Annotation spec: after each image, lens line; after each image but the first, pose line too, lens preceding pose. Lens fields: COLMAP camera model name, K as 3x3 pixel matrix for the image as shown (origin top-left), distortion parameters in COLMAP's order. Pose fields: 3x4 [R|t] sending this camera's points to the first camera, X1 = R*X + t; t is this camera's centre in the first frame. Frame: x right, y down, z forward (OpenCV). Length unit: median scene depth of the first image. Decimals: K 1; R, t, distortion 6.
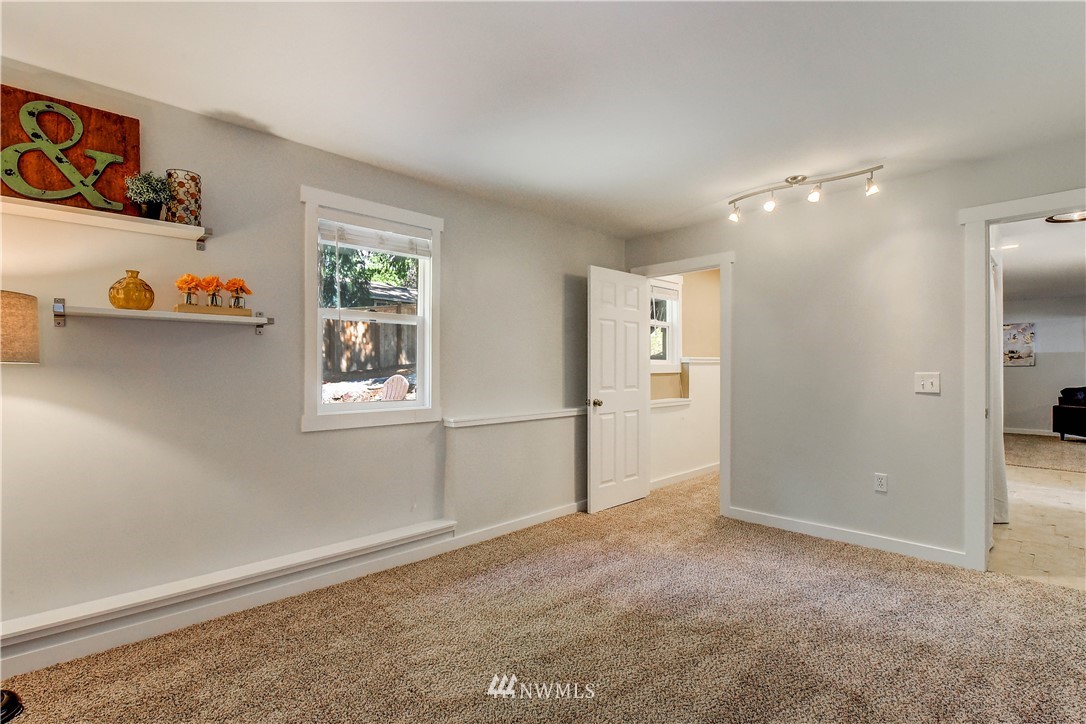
lens RADIAL K [[502.1, 0, 548.2], [0, 502.1, 362.5], [0, 0, 1]] dist [0.000945, 0.000299]
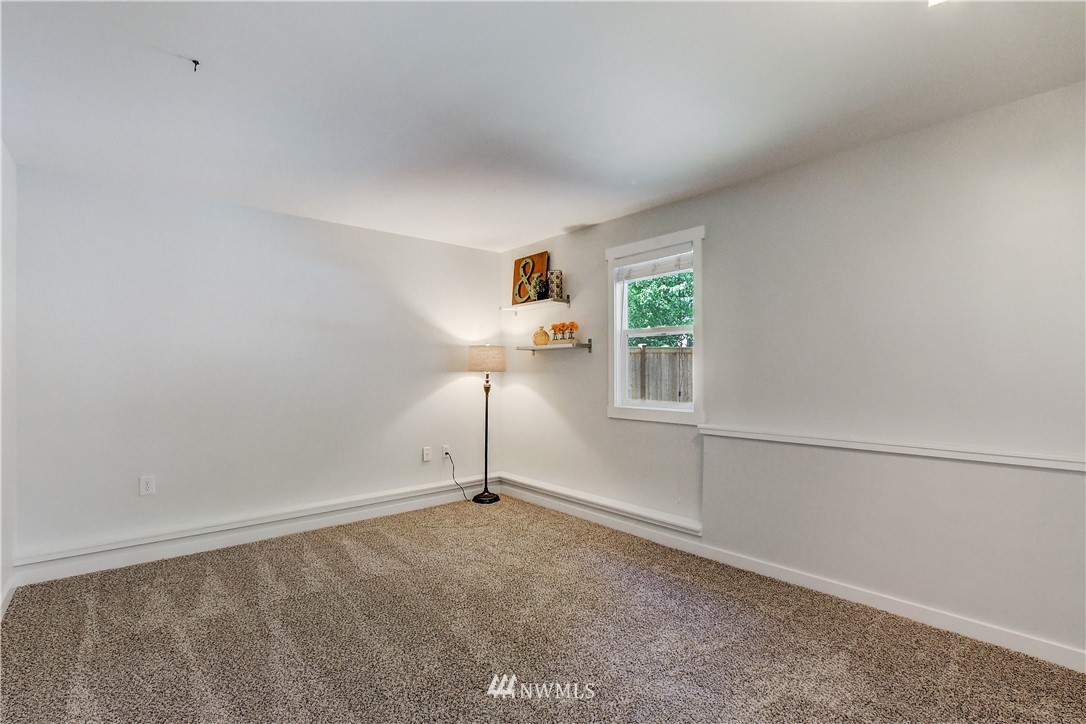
lens RADIAL K [[502.1, 0, 548.2], [0, 502.1, 362.5], [0, 0, 1]] dist [0.000945, 0.000299]
pose [[-0.045753, -0.013984, -0.998855, 0.924376], [0.016231, 0.999760, -0.014740, -0.001867], [0.998821, -0.016887, -0.045515, 0.839186]]
